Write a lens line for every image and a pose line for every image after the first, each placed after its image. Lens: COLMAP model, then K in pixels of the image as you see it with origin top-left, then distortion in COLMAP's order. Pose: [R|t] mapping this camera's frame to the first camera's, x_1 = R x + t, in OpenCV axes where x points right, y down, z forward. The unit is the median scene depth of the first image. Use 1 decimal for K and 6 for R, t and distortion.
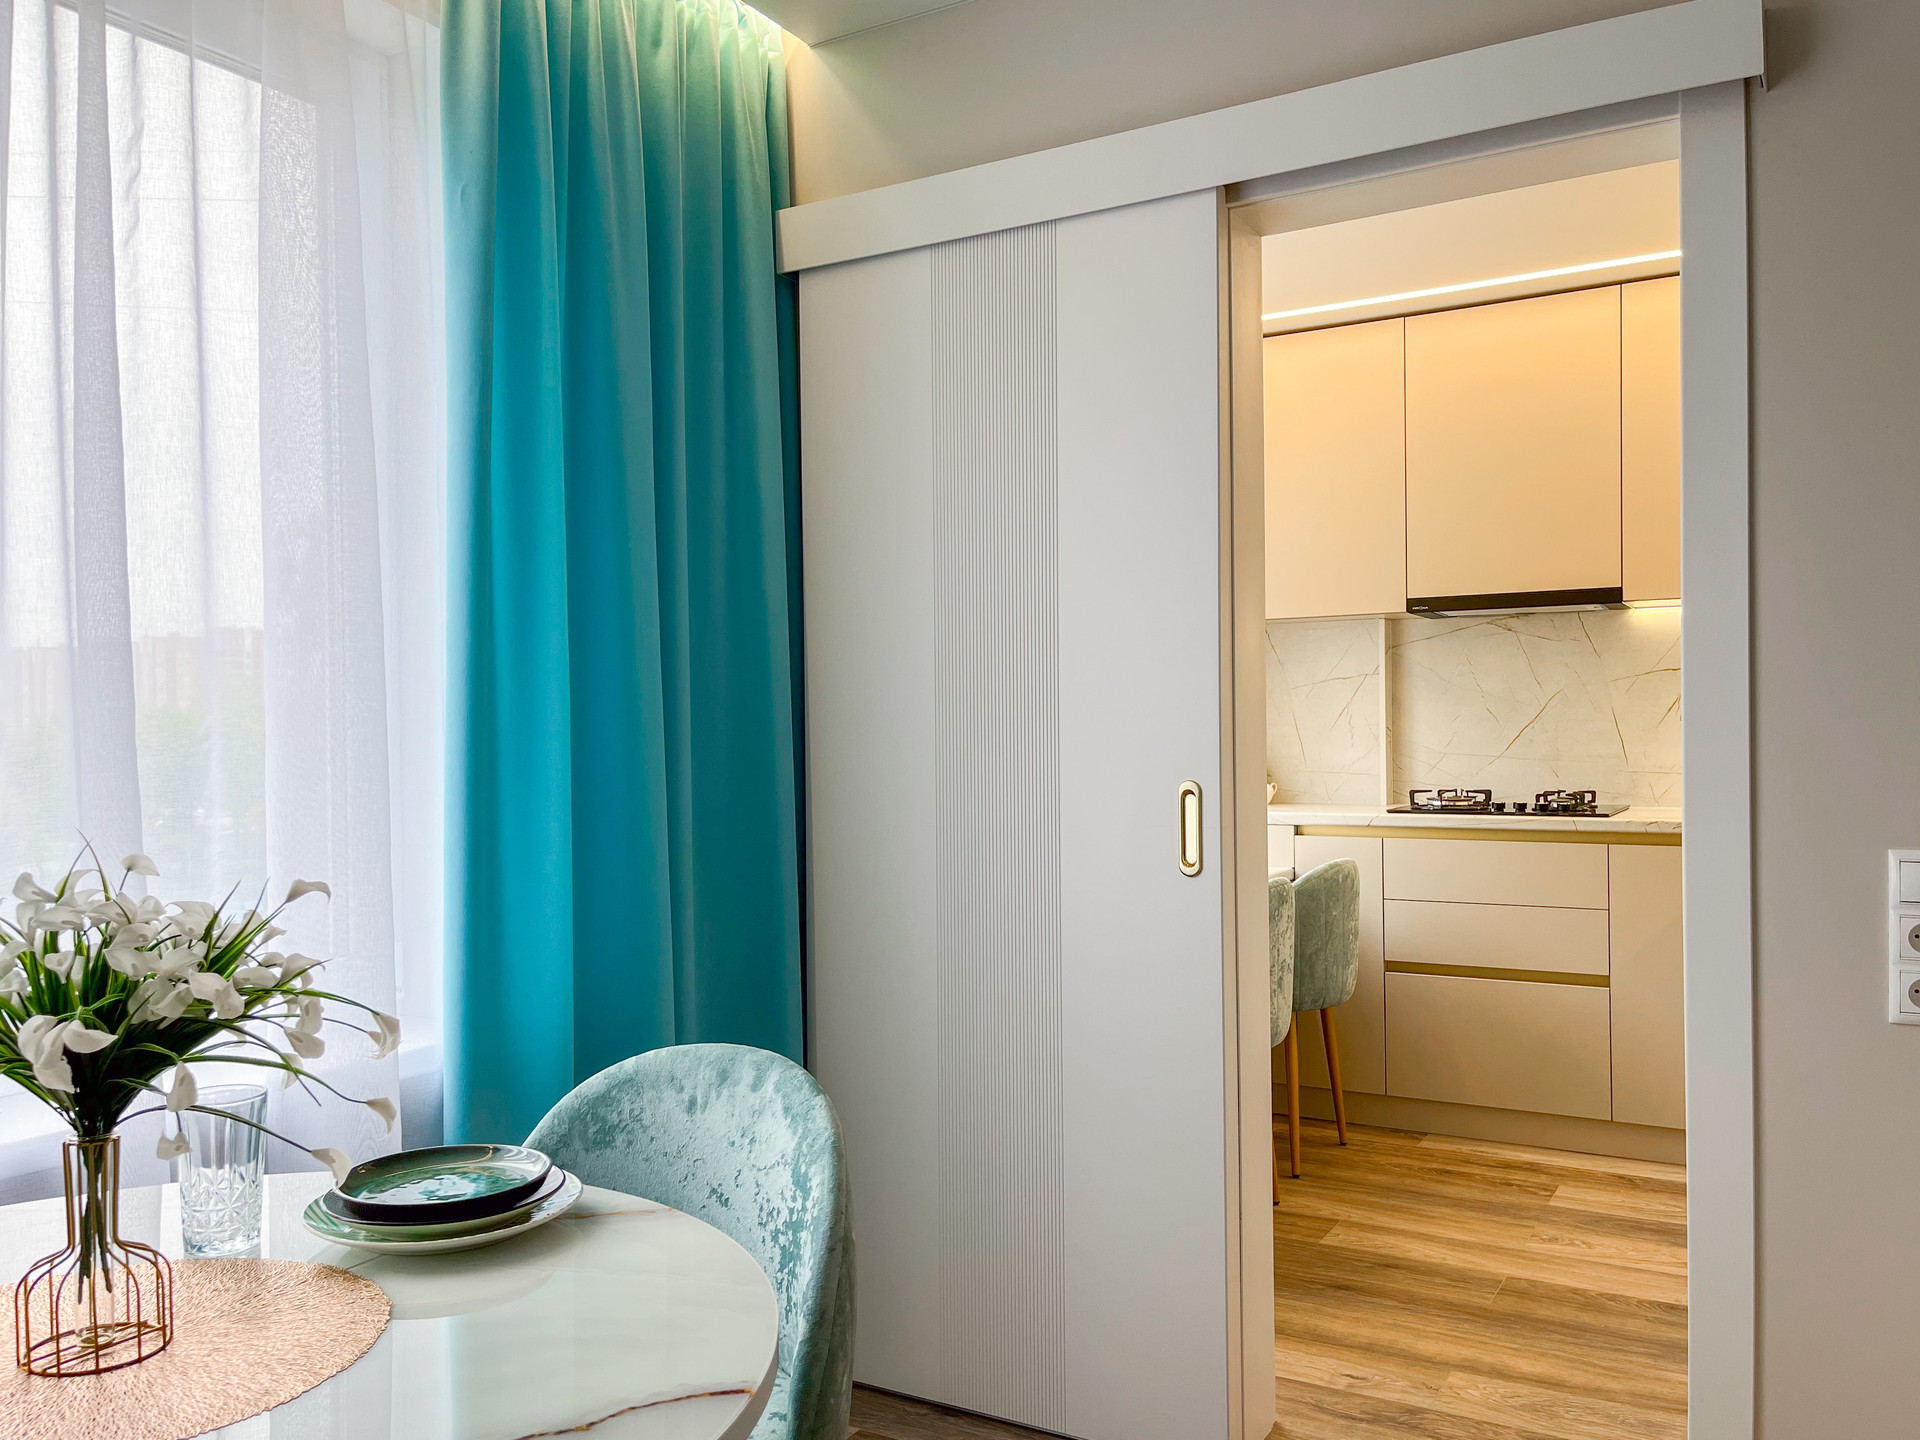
lens RADIAL K [[1501.8, 0, 1003.0], [0, 1501.8, 722.4], [0, 0, 1]] dist [0.110397, -0.146949]
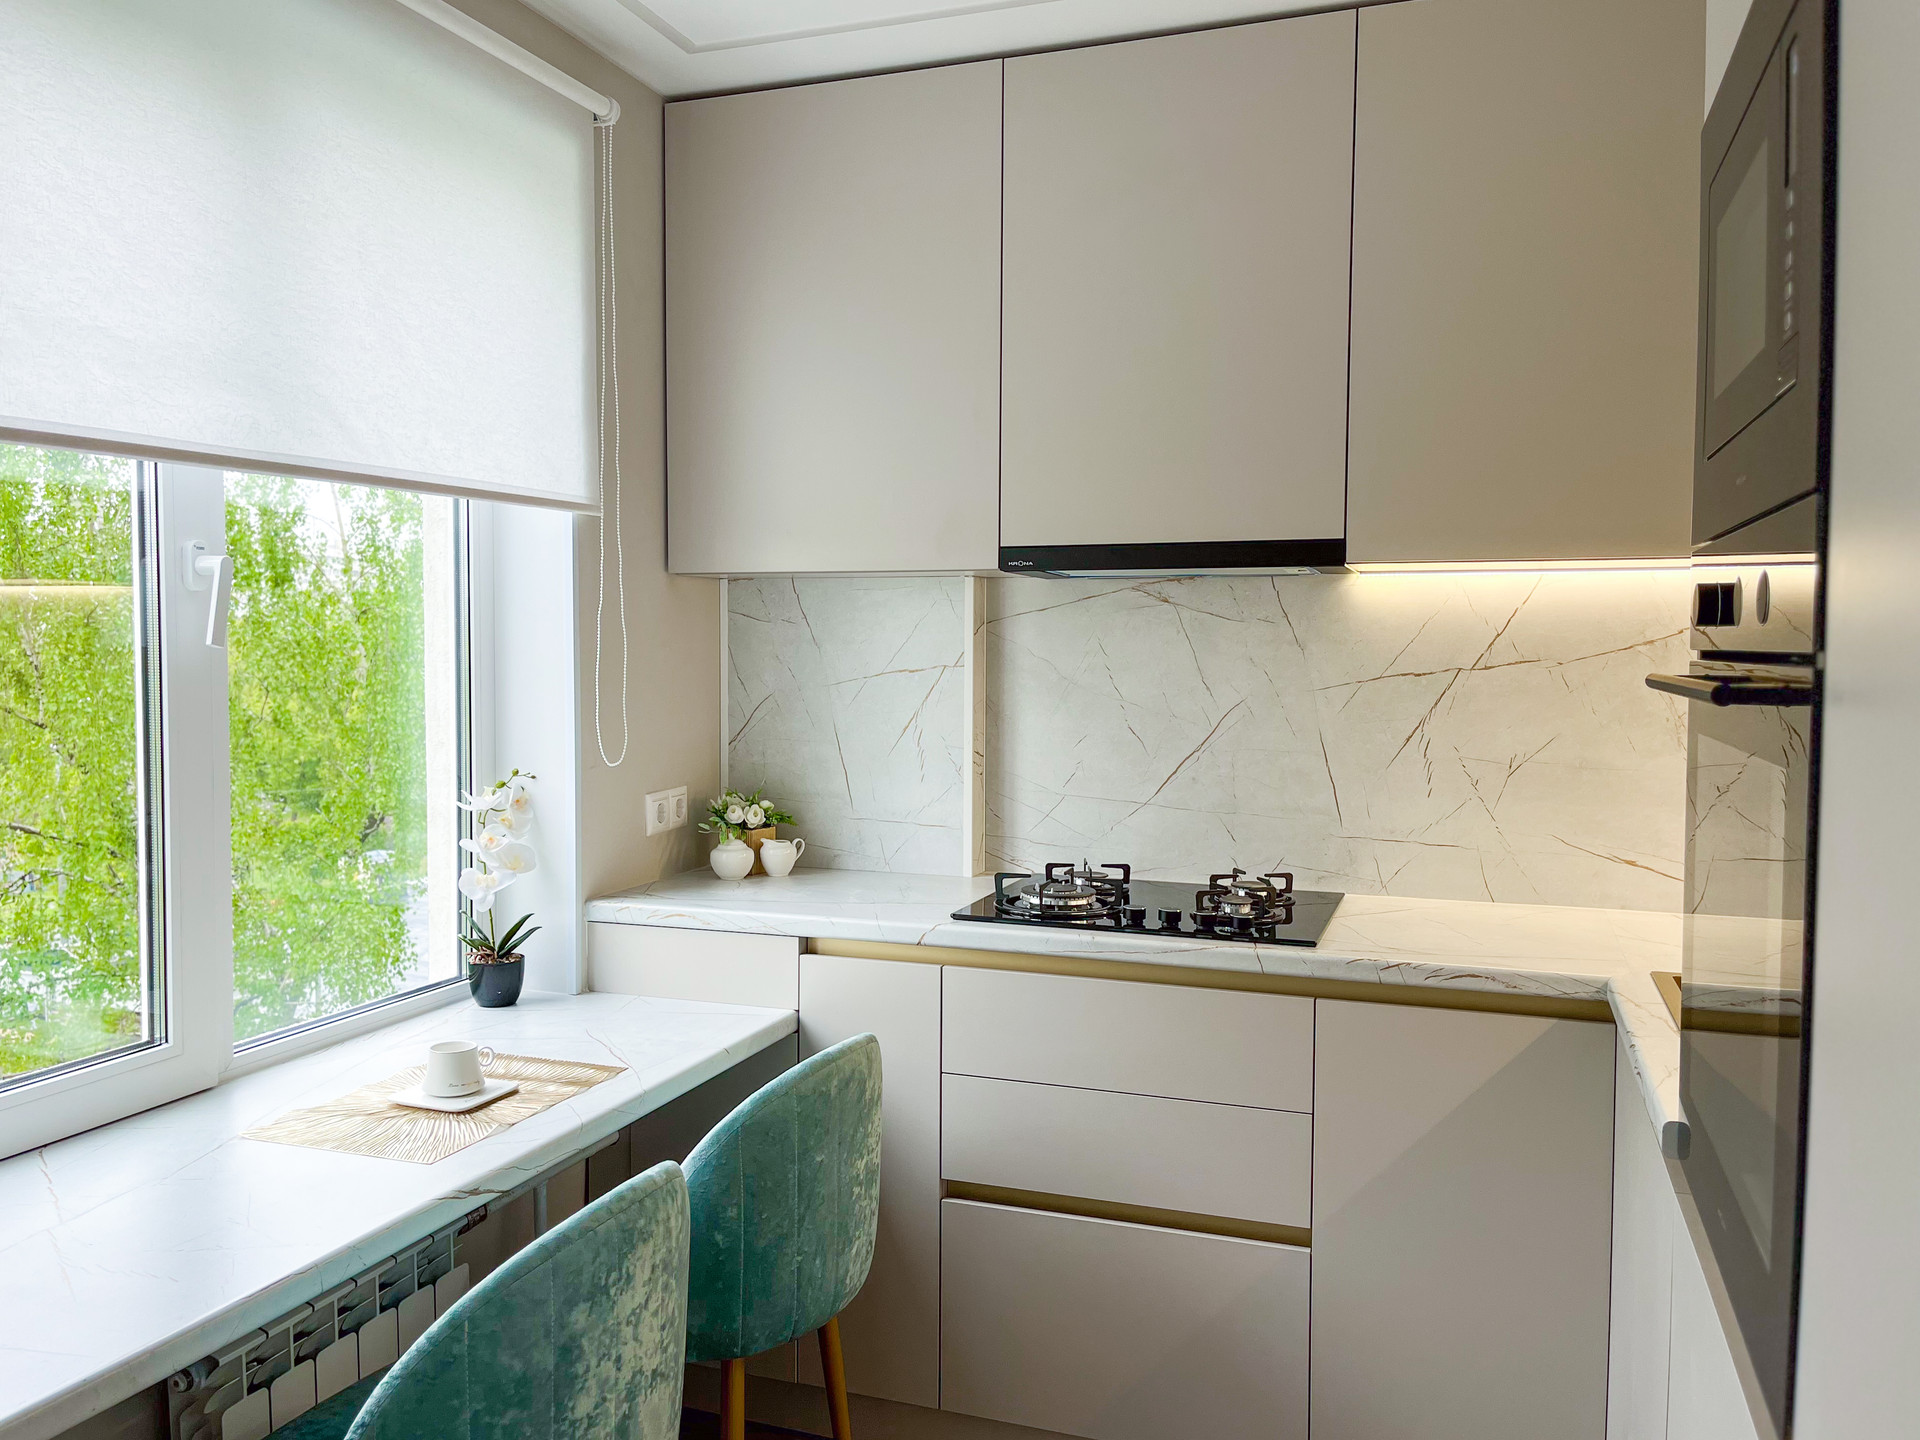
lens RADIAL K [[1491.0, 0, 960.0], [0, 1491.0, 720.0], [0, 0, 1]] dist [0.081772, -0.115851]
pose [[0.986249, 0.007299, 0.165103, 0.162476], [-0.015540, 0.998694, 0.048674, -0.043953], [-0.164532, -0.050570, 0.985075, 0.443841]]
